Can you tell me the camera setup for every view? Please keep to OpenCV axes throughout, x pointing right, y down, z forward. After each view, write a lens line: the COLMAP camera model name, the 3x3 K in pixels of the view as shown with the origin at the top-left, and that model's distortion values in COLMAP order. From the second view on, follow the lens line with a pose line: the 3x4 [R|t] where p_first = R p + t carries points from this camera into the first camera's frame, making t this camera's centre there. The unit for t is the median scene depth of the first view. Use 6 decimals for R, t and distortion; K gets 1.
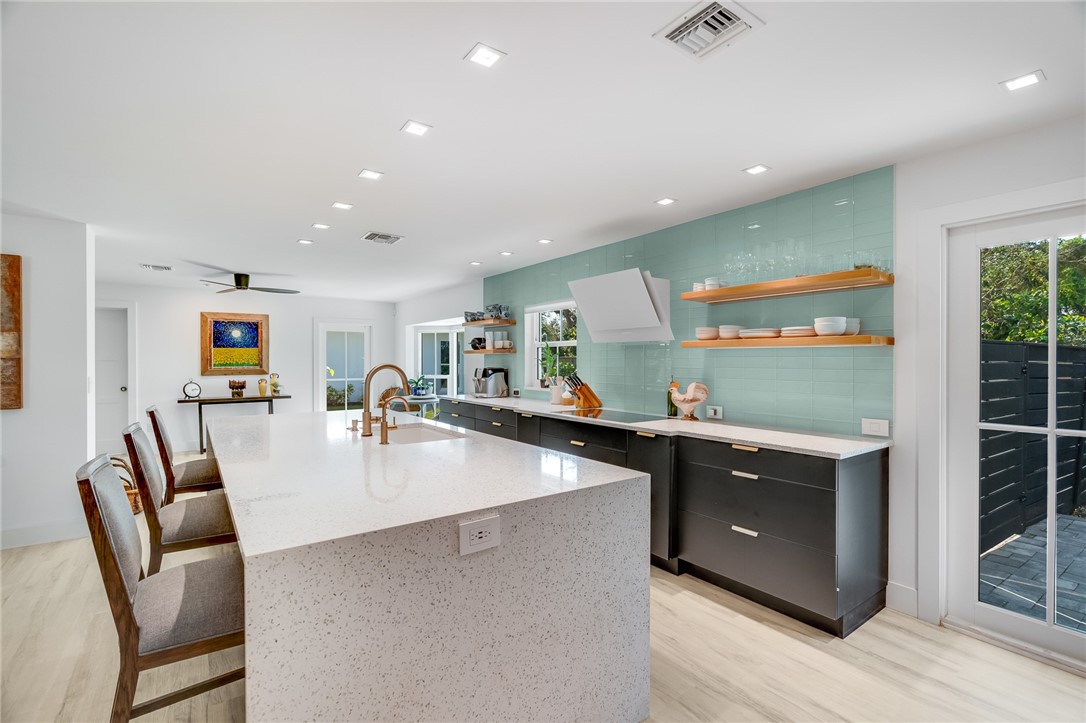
lens RADIAL K [[490.6, 0, 542.4], [0, 490.6, 362.5], [0, 0, 1]] dist [-0.003588, 0.000278]
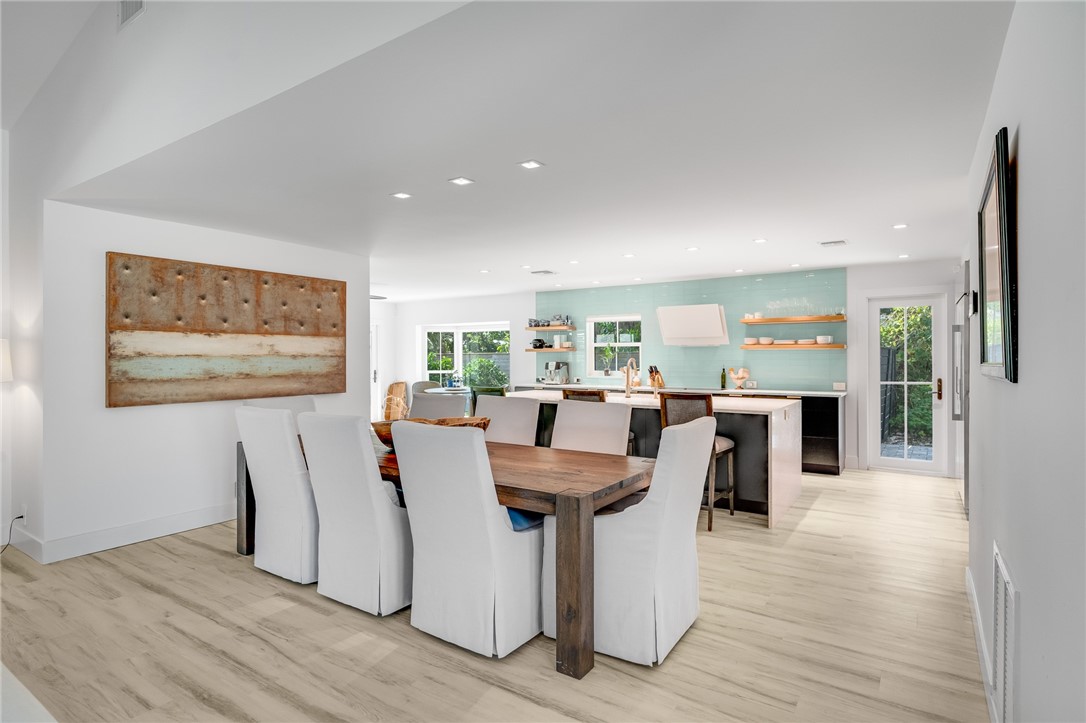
lens RADIAL K [[572.4, 0, 550.8], [0, 572.4, 358.0], [0, 0, 1]] dist [0.018290, -0.000150]
pose [[0.933346, -0.004092, 0.358954, -0.979530], [0.005067, 0.999986, -0.001775, 0.002842], [-0.358941, 0.003476, 0.933354, -0.632145]]
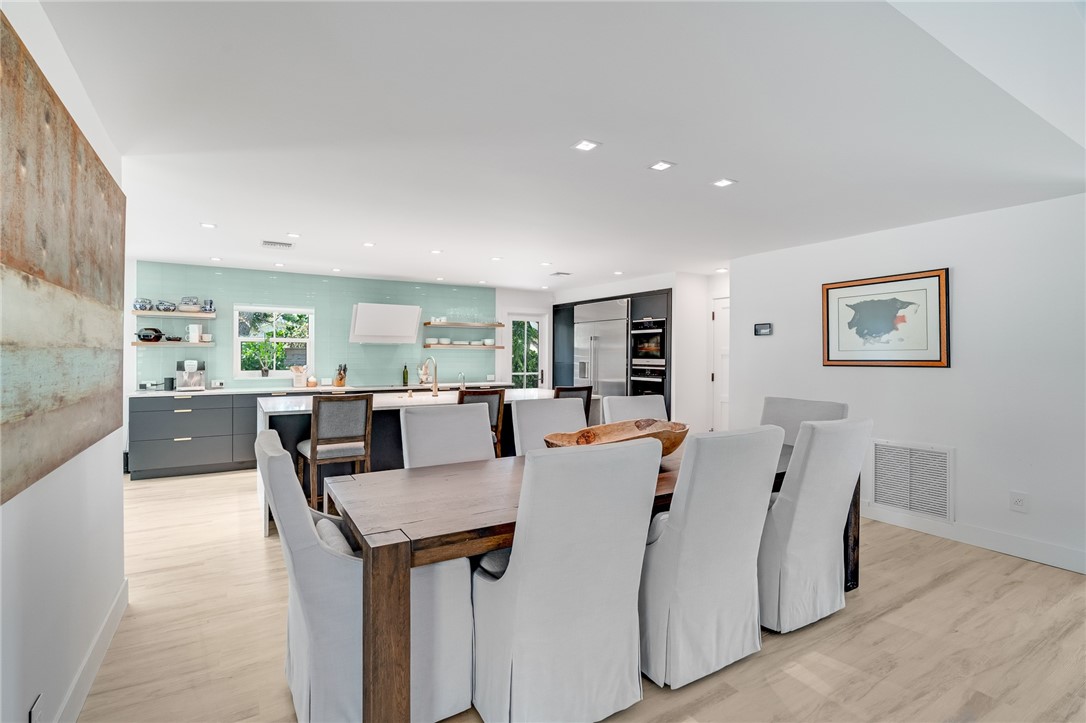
lens RADIAL K [[490.6, 0, 536.2], [0, 490.6, 353.7], [0, 0, 1]] dist [-0.003588, 0.000278]
pose [[0.080454, 0.003640, 0.996752, -1.488452], [0.002931, 0.999988, -0.003889, 0.002292], [-0.996754, 0.003234, 0.080442, 0.340224]]
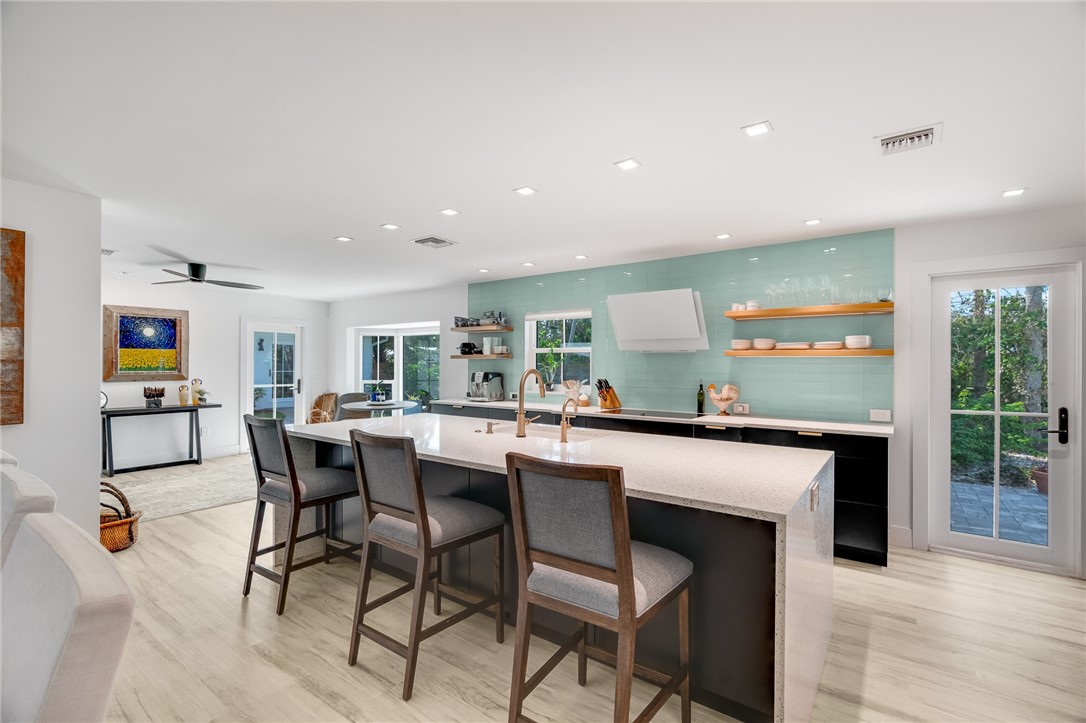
lens RADIAL K [[490.6, 0, 545.0], [0, 490.6, 364.0], [0, 0, 1]] dist [-0.003588, 0.000278]
pose [[0.950791, 0.005728, 0.309779, -0.447508], [-0.003674, 0.999967, -0.007214, -0.000161], [-0.309810, 0.005720, 0.950781, -0.017514]]
